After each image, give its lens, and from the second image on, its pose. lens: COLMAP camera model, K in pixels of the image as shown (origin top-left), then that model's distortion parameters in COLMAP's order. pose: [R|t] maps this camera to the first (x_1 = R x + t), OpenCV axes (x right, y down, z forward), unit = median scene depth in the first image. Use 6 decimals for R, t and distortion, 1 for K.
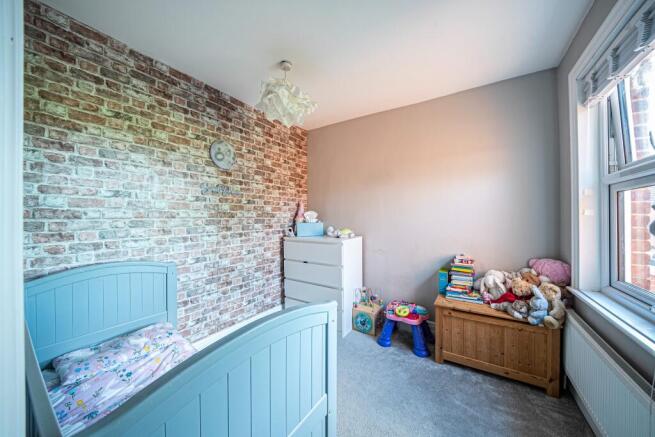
lens RADIAL K [[225.6, 0, 325.7], [0, 225.6, 217.0], [0, 0, 1]] dist [-0.020958, 0.000141]
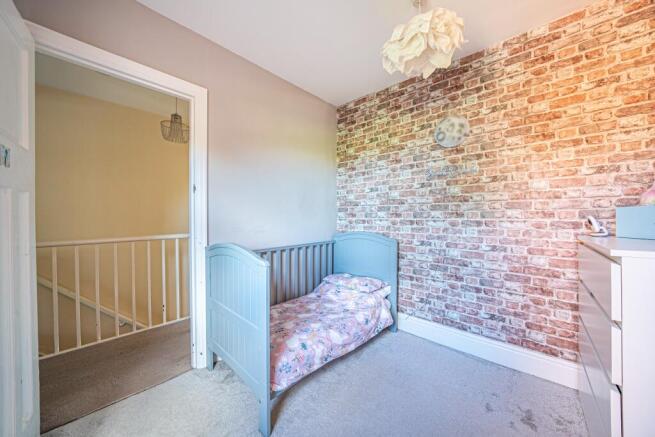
lens RADIAL K [[225.7, 0, 355.7], [0, 225.7, 197.9], [0, 0, 1]] dist [-0.019006, 0.000054]
pose [[-0.086159, -0.025707, -0.995950, 0.415089], [0.038405, 0.998838, -0.029104, -0.002508], [0.995541, -0.040757, -0.085072, 0.619205]]
